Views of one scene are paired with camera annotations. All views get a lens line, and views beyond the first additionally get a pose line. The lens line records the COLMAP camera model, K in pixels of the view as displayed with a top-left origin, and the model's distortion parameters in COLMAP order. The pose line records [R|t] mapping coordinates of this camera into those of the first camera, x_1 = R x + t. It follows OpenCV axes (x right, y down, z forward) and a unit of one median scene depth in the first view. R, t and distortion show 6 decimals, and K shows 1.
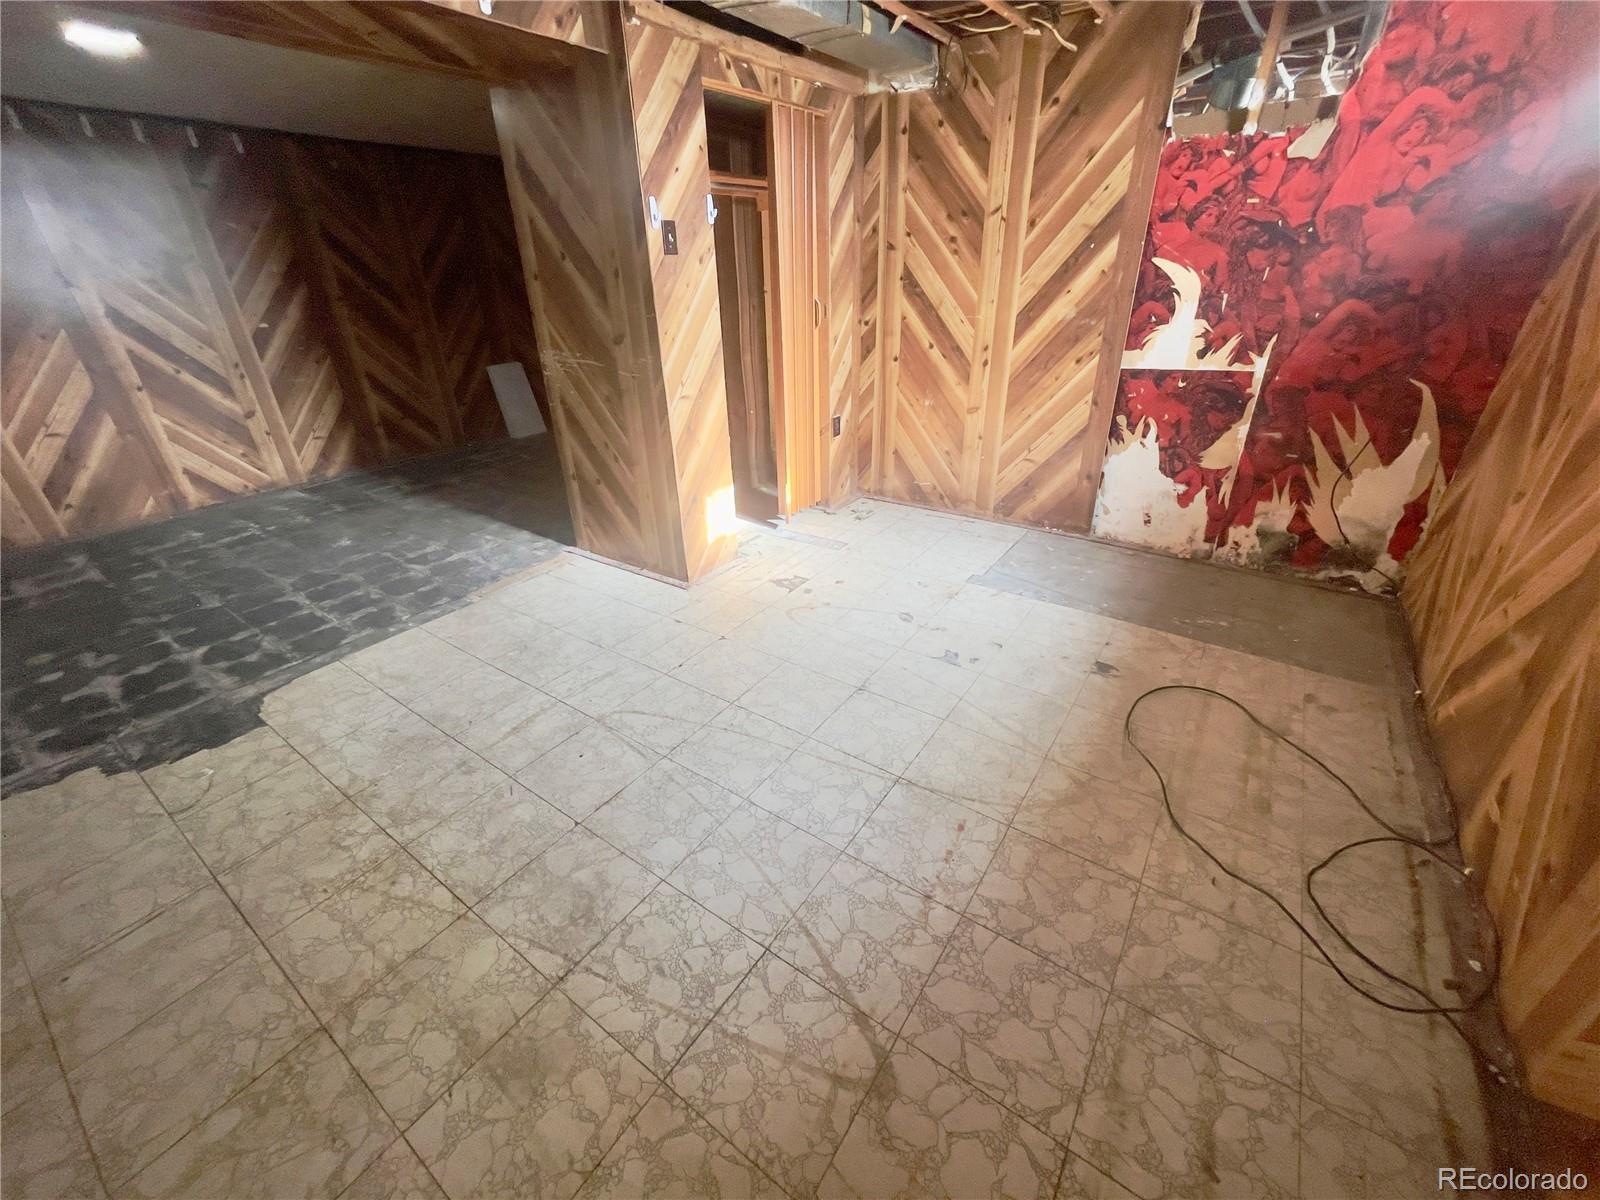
lens RADIAL K [[636.8, 0, 772.9], [0, 636.8, 596.4], [0, 0, 1]] dist [-0.064763, 0.023686]
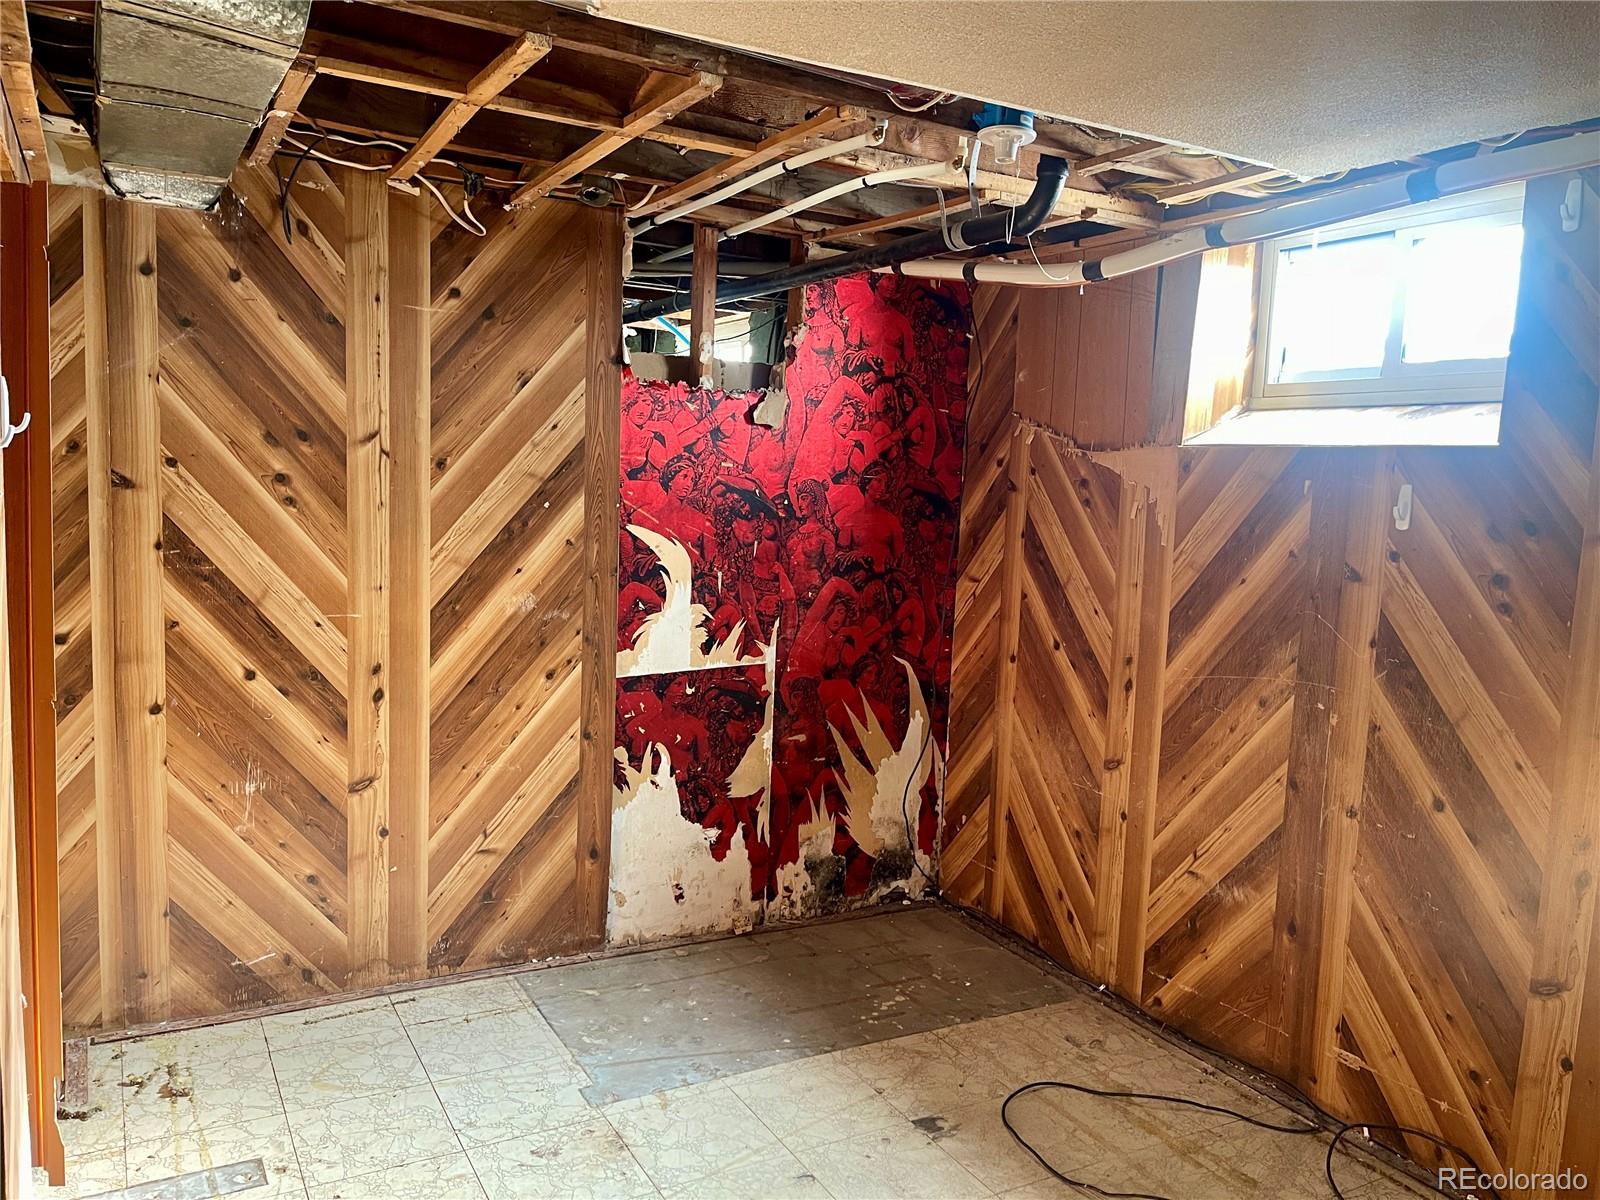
lens RADIAL K [[1187.0, 0, 800.0], [0, 1187.0, 600.0], [0, 0, 1]] dist [0.062081, -0.086844]
pose [[0.419607, -0.039491, 0.906846, -0.481074], [0.371619, 0.918963, -0.131933, -0.207960], [-0.828148, 0.392362, 0.400279, 0.312783]]
